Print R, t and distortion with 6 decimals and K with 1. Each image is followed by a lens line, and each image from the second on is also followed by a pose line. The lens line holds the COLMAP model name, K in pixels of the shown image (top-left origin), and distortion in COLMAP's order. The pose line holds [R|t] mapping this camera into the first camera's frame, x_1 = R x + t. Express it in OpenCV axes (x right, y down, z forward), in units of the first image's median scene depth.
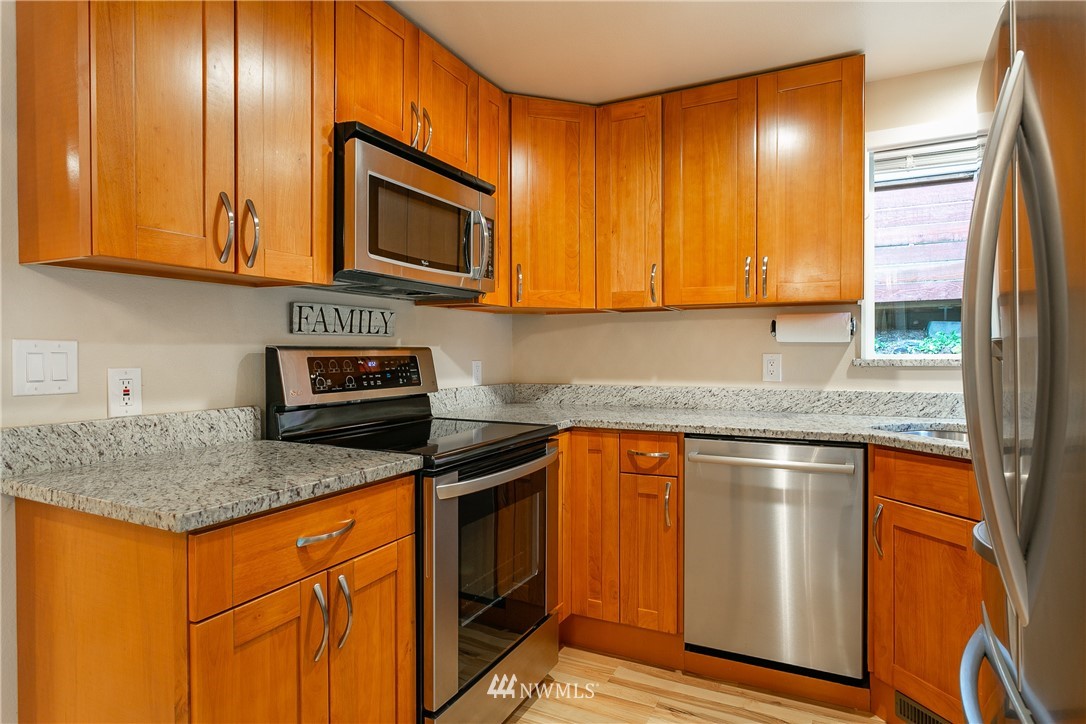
lens RADIAL K [[614.2, 0, 543.0], [0, 614.2, 362.0], [0, 0, 1]] dist [-0.002402, -0.000328]
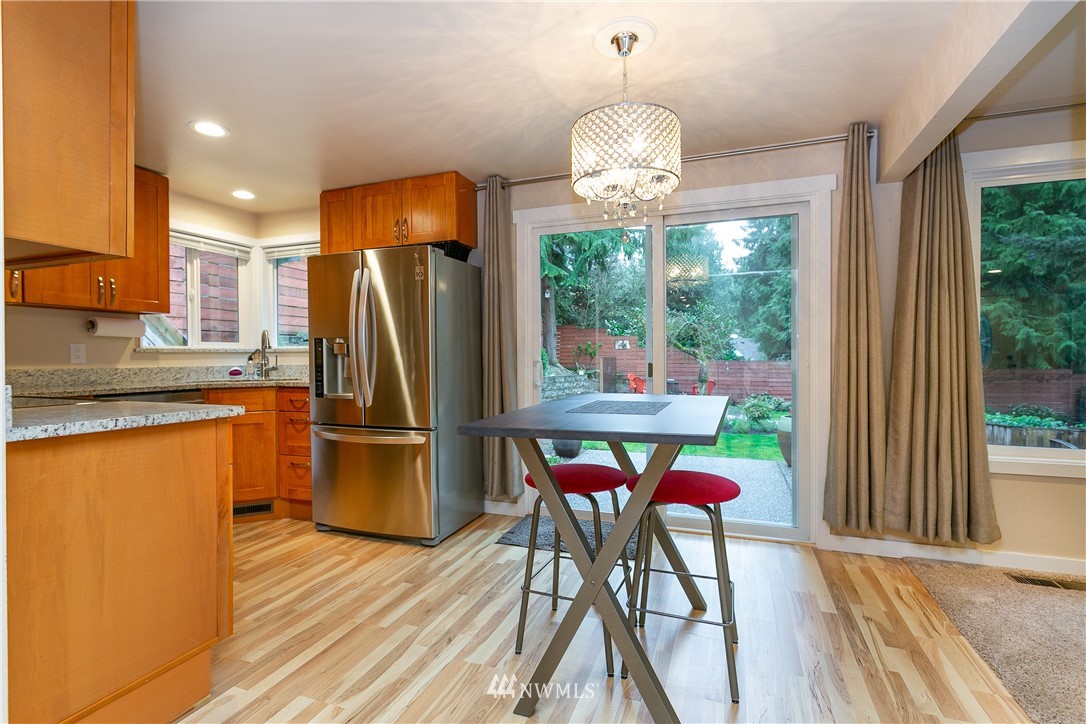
lens RADIAL K [[511.5, 0, 543.0], [0, 511.5, 362.0], [0, 0, 1]] dist [0.000667, 0.001755]
pose [[-0.106041, -0.008709, 0.994324, -0.980767], [0.020267, 0.999735, 0.010918, 0.040450], [-0.994155, 0.021310, -0.105836, 0.069523]]
